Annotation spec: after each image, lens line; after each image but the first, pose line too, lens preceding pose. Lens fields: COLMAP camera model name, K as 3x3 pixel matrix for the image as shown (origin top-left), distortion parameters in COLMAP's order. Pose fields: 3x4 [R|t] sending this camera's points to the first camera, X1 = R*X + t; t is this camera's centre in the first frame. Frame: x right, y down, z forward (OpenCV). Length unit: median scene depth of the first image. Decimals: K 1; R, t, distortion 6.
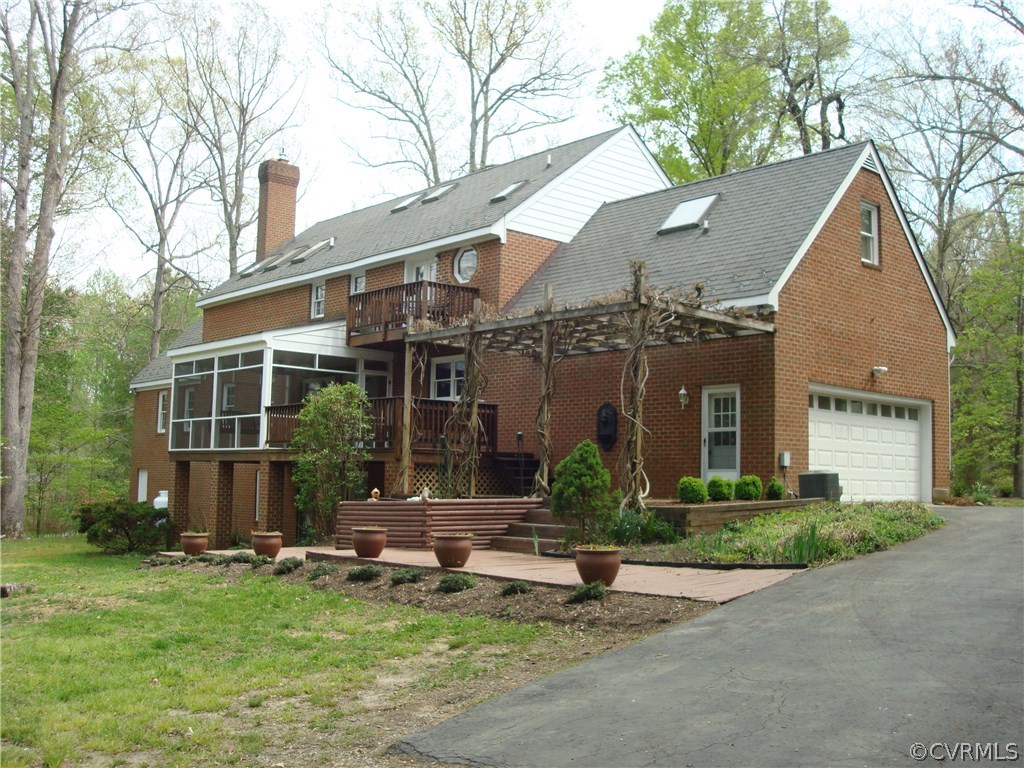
lens RADIAL K [[1073.2, 0, 512.0], [0, 1073.2, 384.0], [0, 0, 1]] dist [-0.065848, -0.149635]
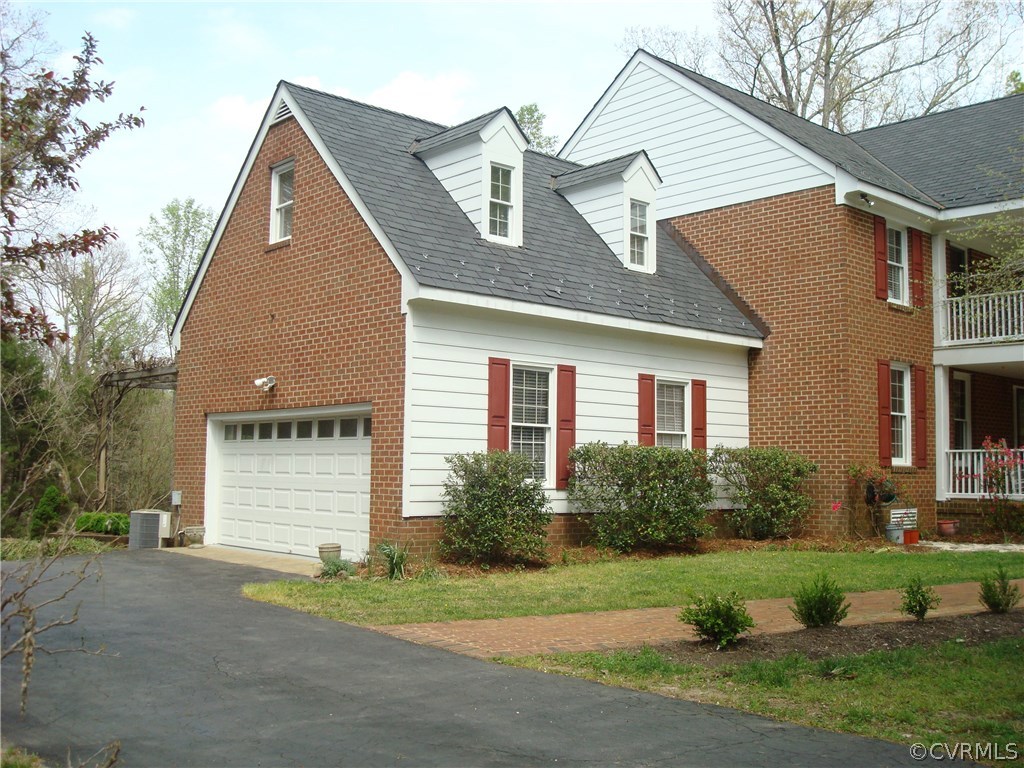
lens RADIAL K [[1073.2, 0, 512.0], [0, 1073.2, 384.0], [0, 0, 1]] dist [-0.065848, -0.149635]
pose [[-0.017789, -0.106669, -0.994135, 1.096576], [0.080582, 0.990905, -0.107764, 0.085416], [0.996589, -0.082026, -0.009032, 1.170726]]
